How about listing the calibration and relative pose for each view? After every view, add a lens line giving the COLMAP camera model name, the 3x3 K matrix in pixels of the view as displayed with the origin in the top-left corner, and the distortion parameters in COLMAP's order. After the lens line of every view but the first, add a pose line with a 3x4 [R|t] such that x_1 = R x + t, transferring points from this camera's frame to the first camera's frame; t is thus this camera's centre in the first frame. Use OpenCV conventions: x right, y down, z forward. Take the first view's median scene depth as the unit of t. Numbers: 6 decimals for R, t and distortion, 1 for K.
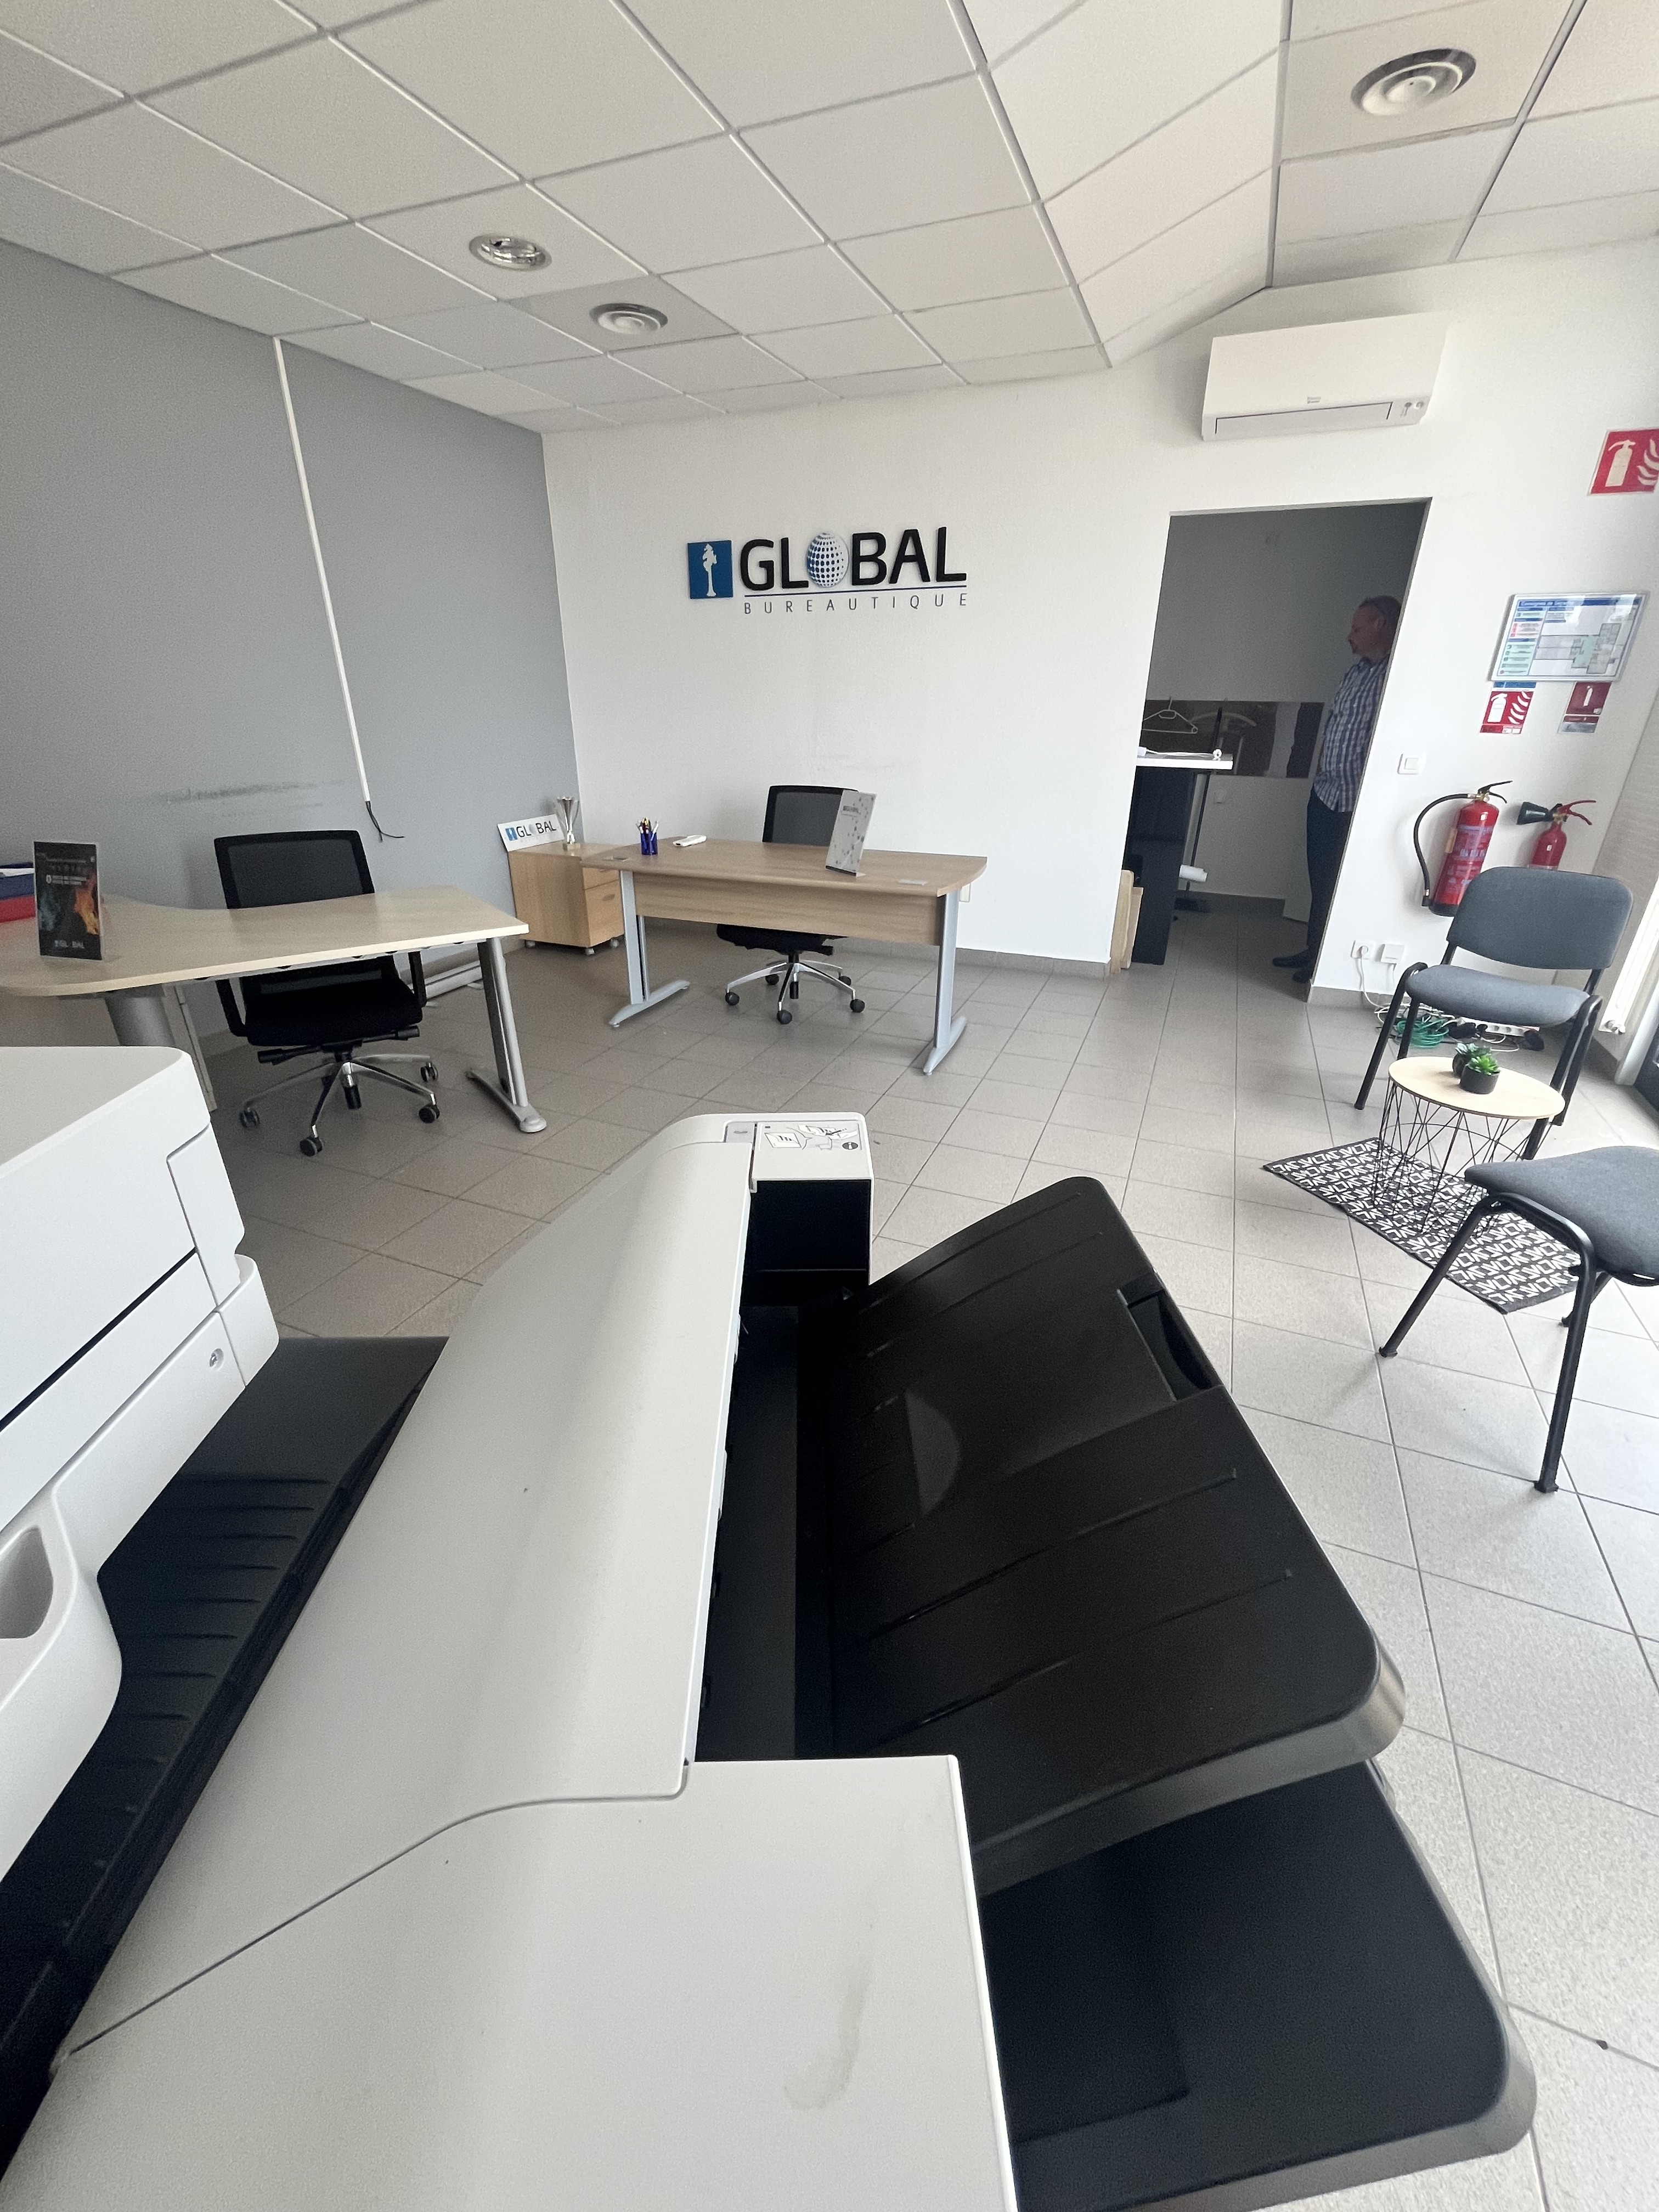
lens RADIAL K [[899.6, 0, 822.1], [0, 899.6, 1100.0], [0, 0, 1]] dist [-0.001459, 0.000061]
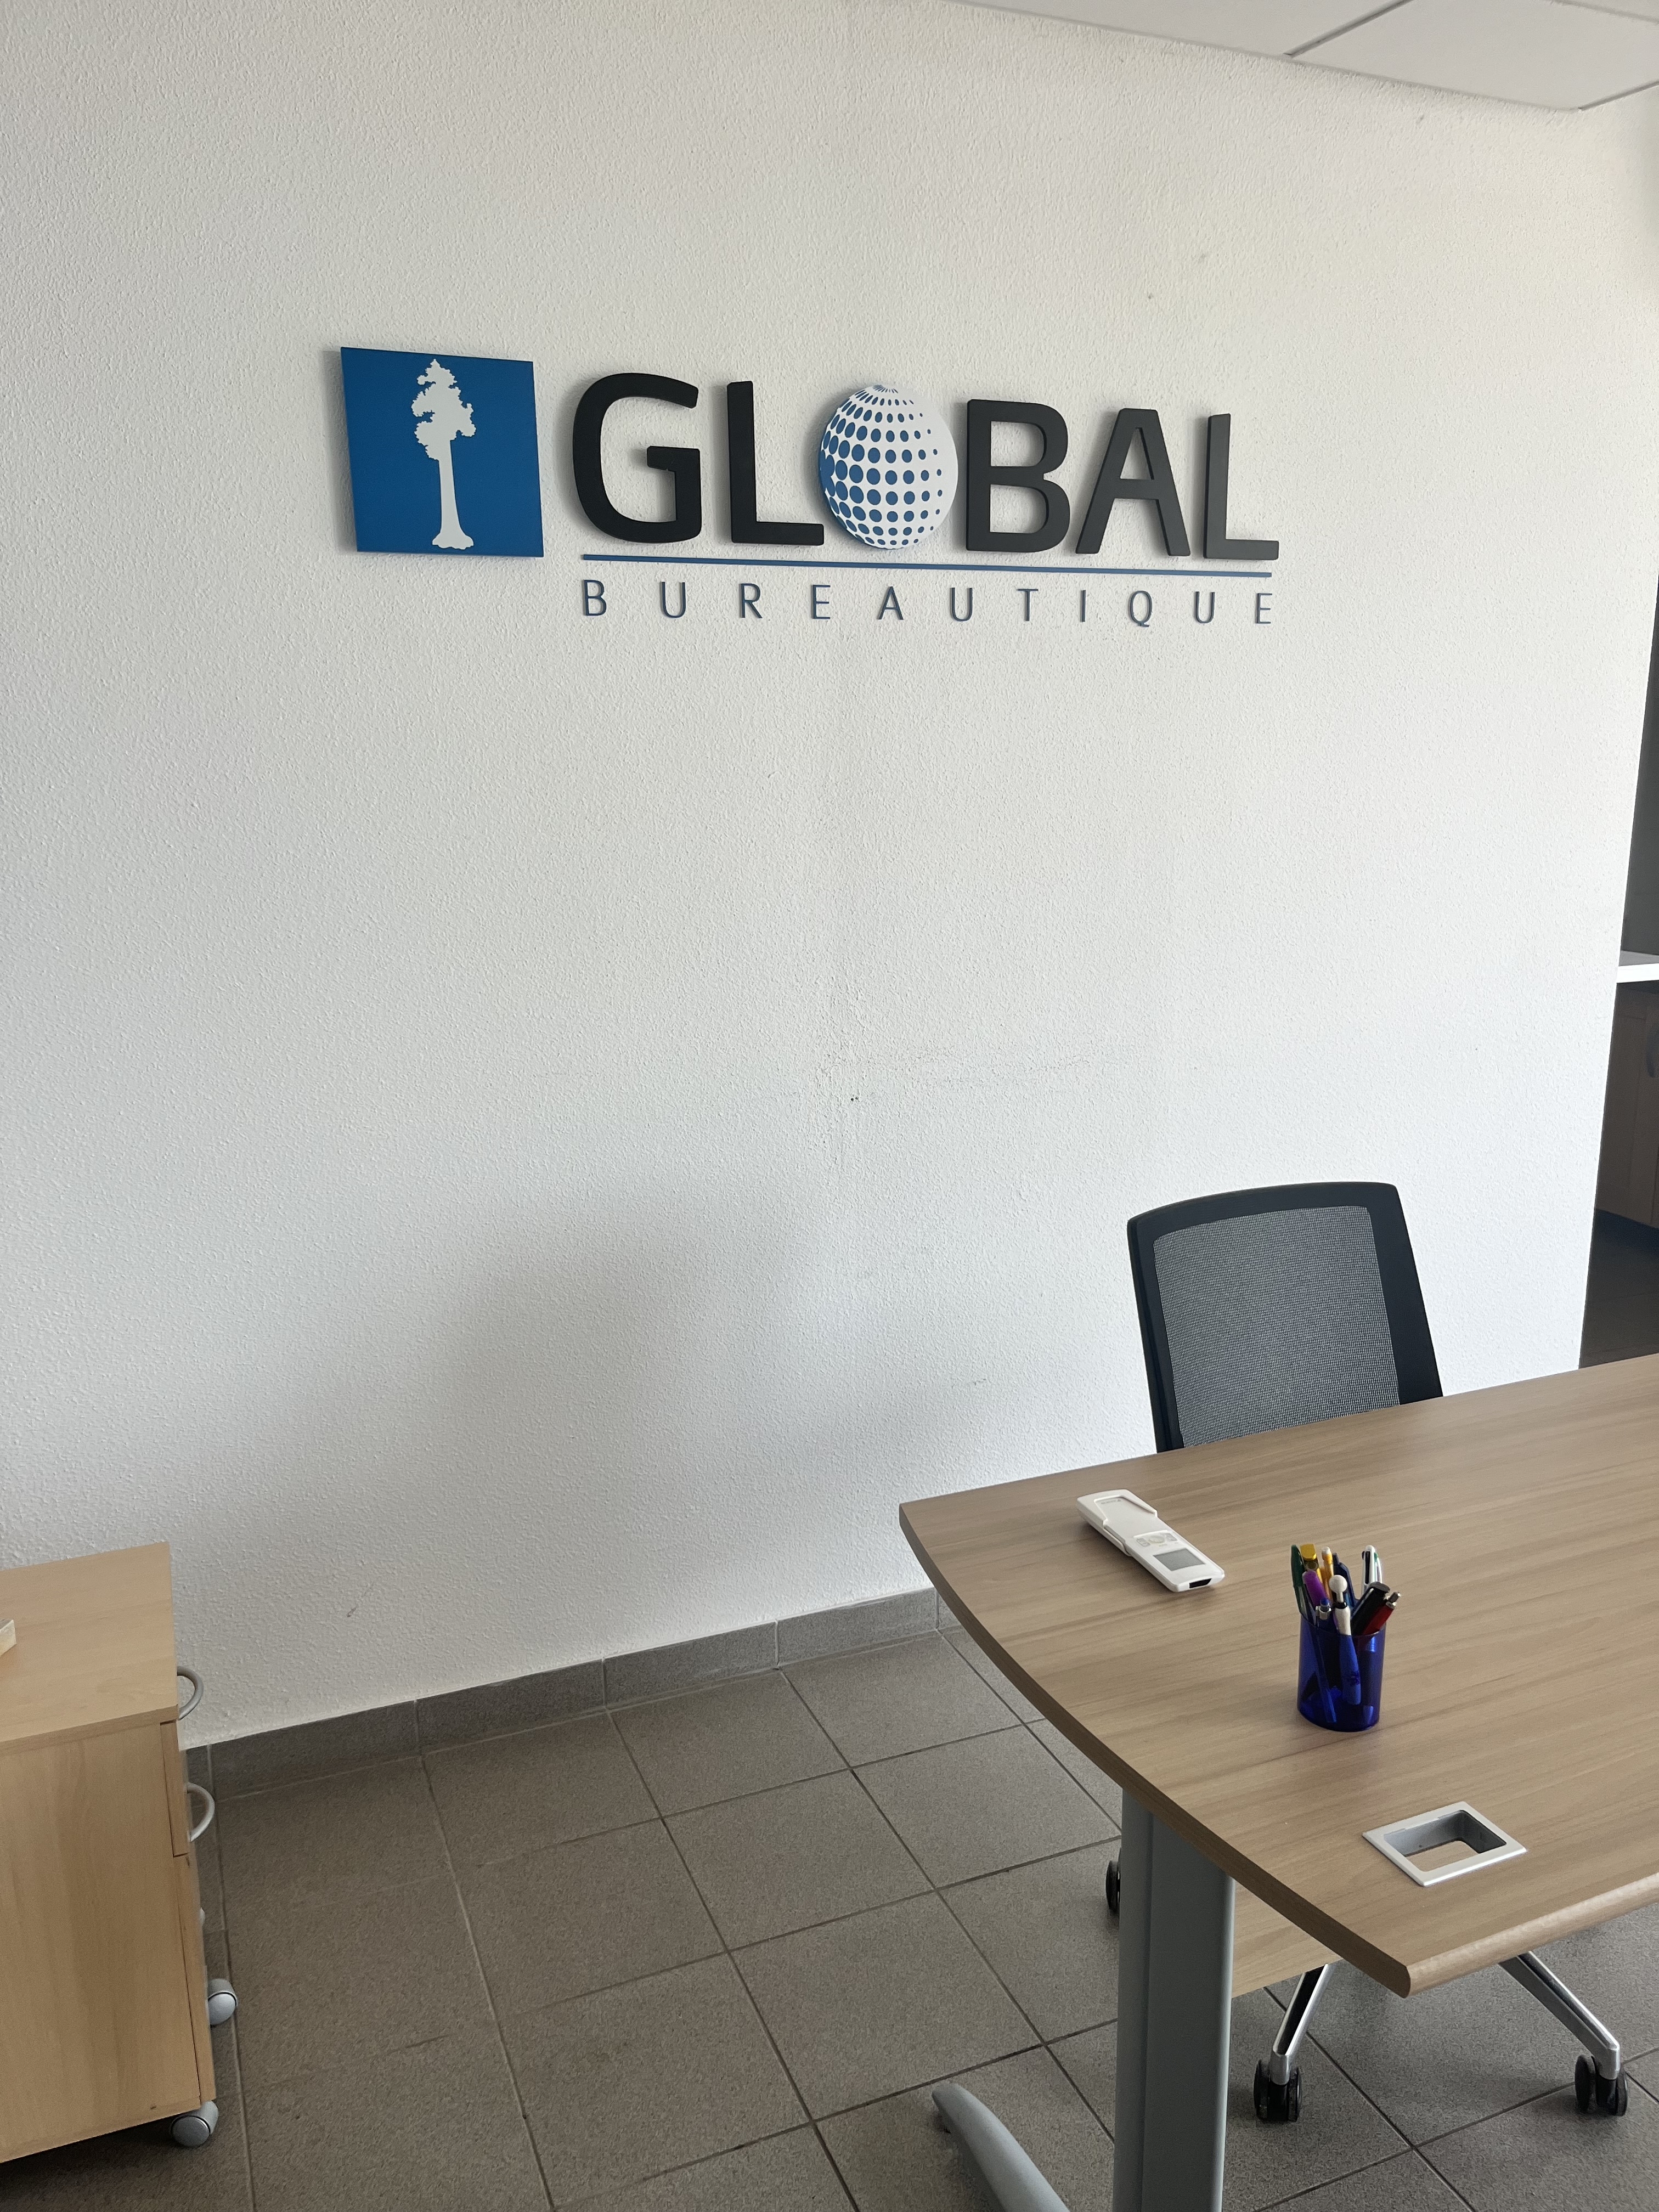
lens RADIAL K [[1666.0, 0, 830.6], [0, 1666.0, 1117.5], [0, 0, 1]] dist [0.043694, -0.056507]
pose [[0.703018, -0.166640, 0.691373, -0.446615], [0.304679, 0.948998, -0.081076, -0.357455], [-0.642601, 0.267645, 0.717935, 0.675878]]
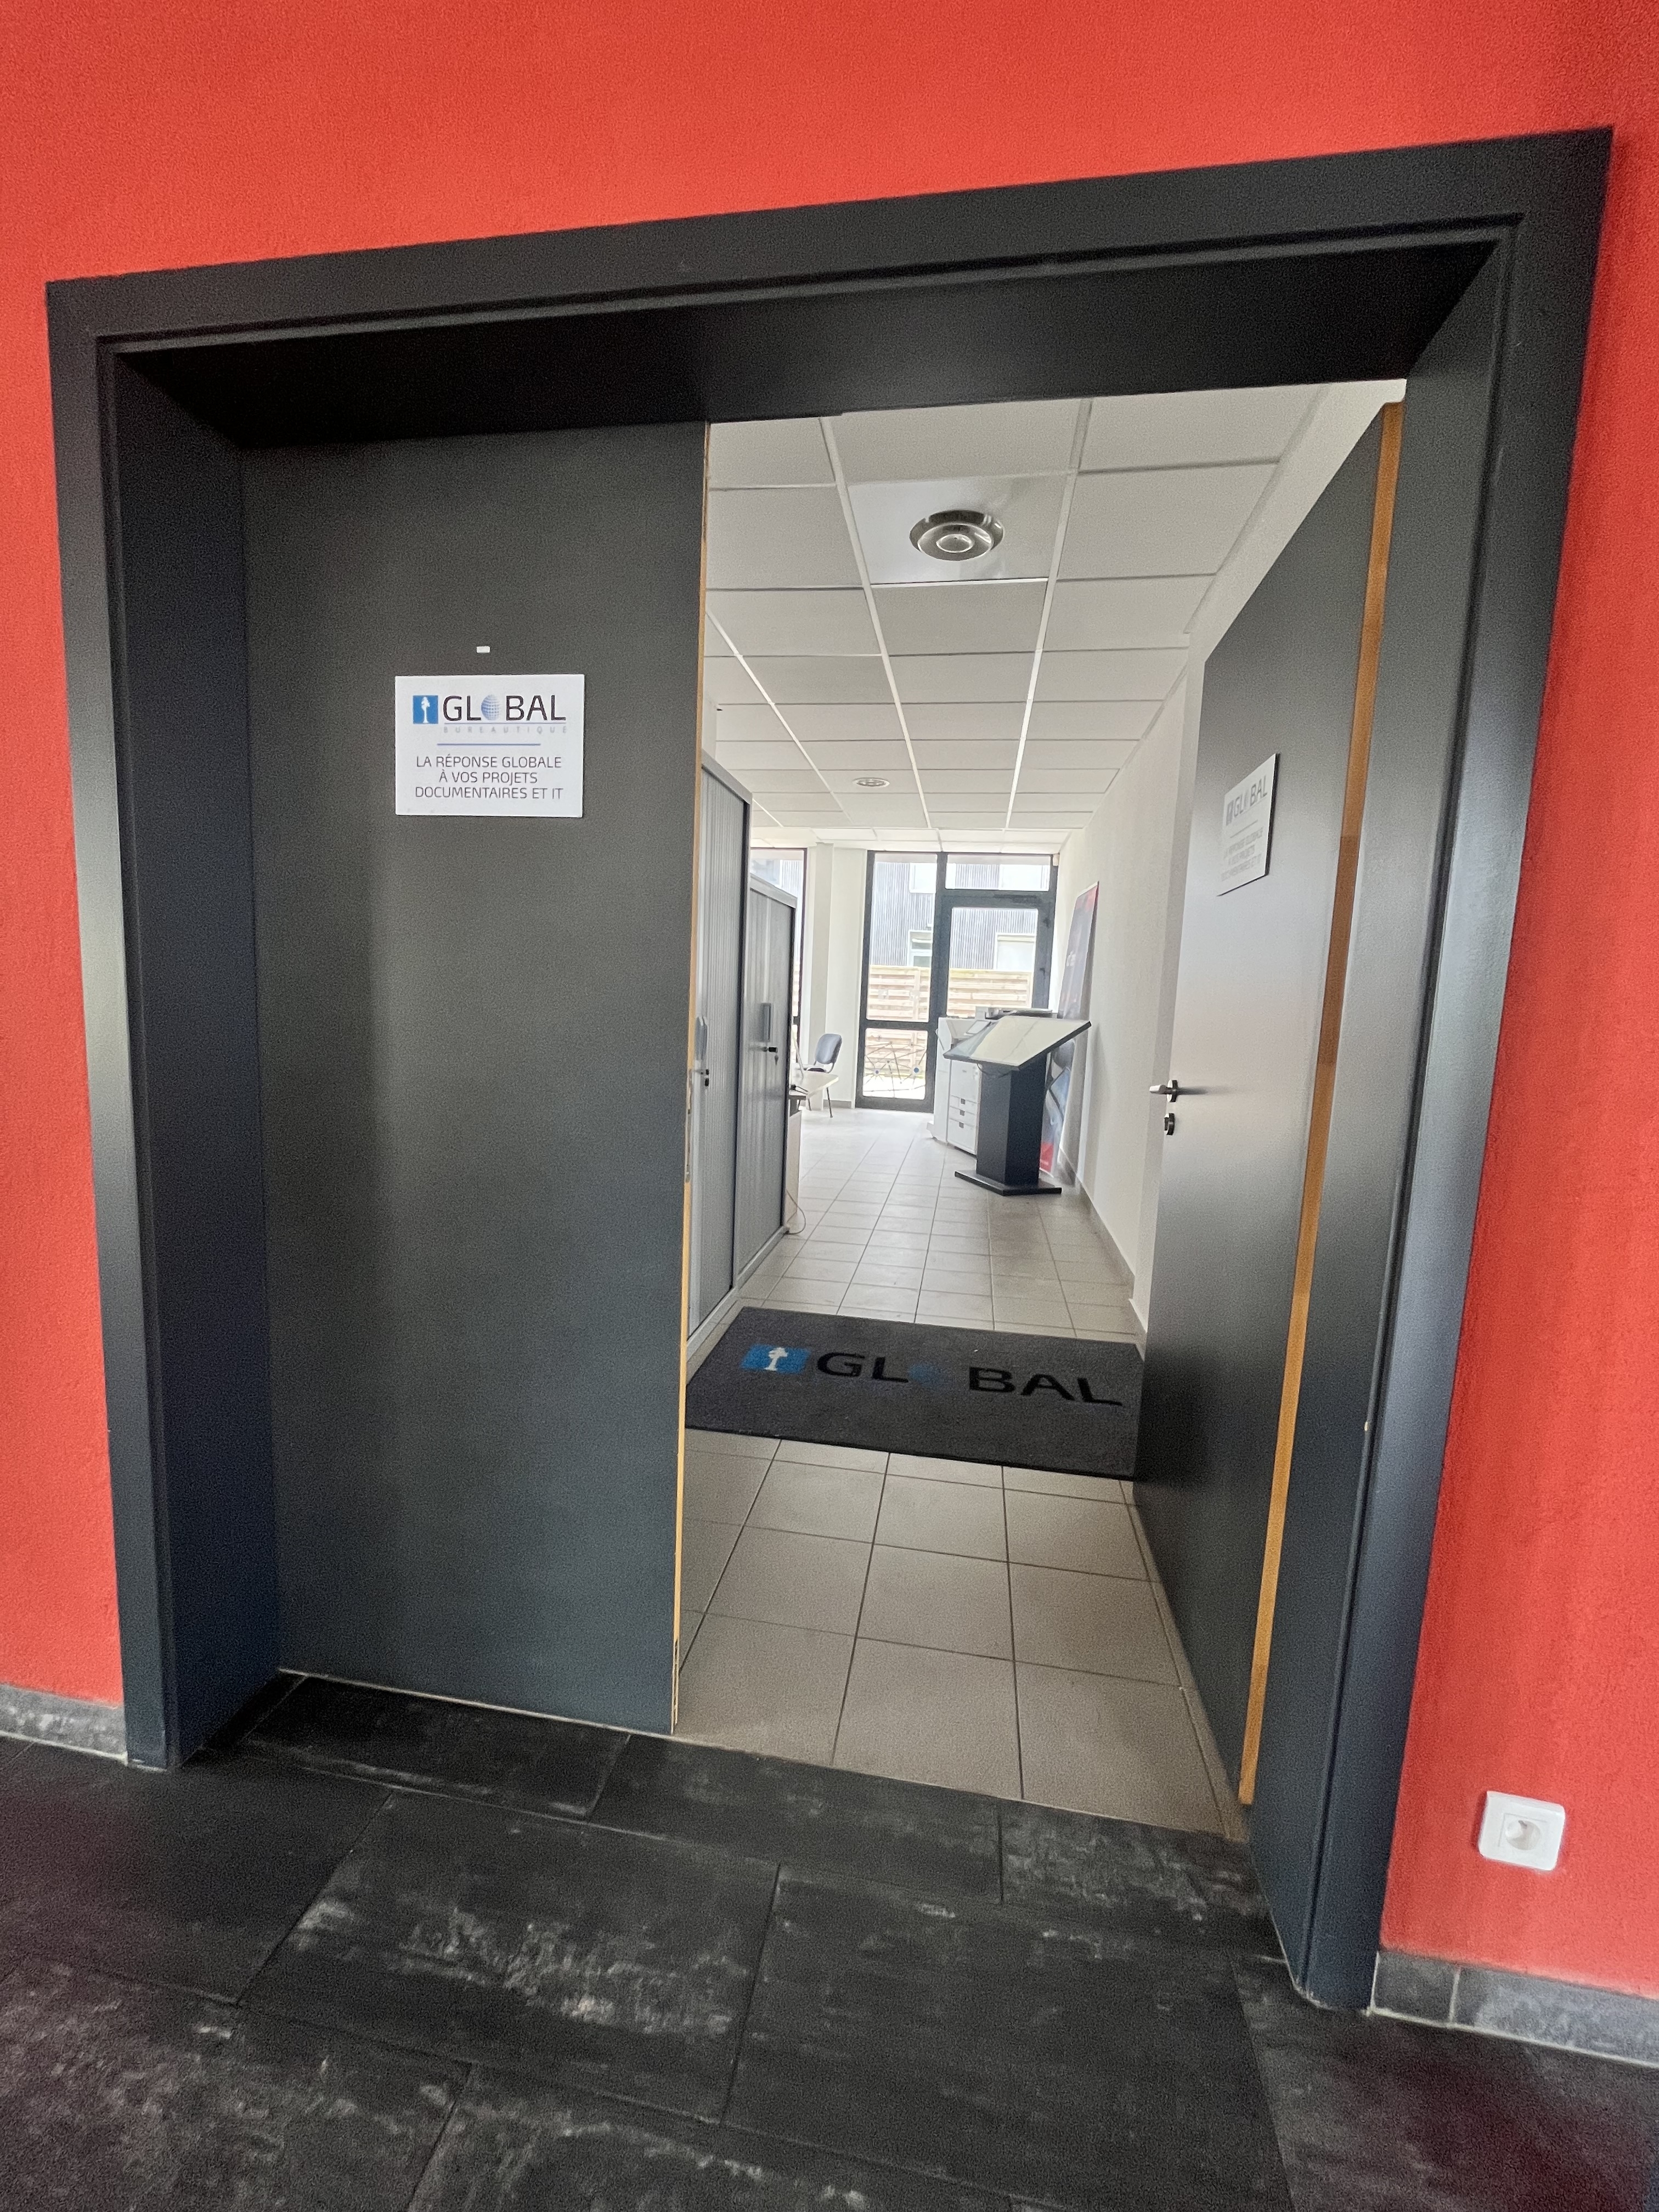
lens RADIAL K [[899.6, 0, 824.5], [0, 899.6, 1097.7], [0, 0, 1]] dist [-0.001459, 0.000061]
pose [[0.970140, 0.025561, 0.241196, 0.244218], [0.053855, 0.946907, -0.316965, 0.779290], [-0.236492, 0.320490, 0.917256, -0.590537]]
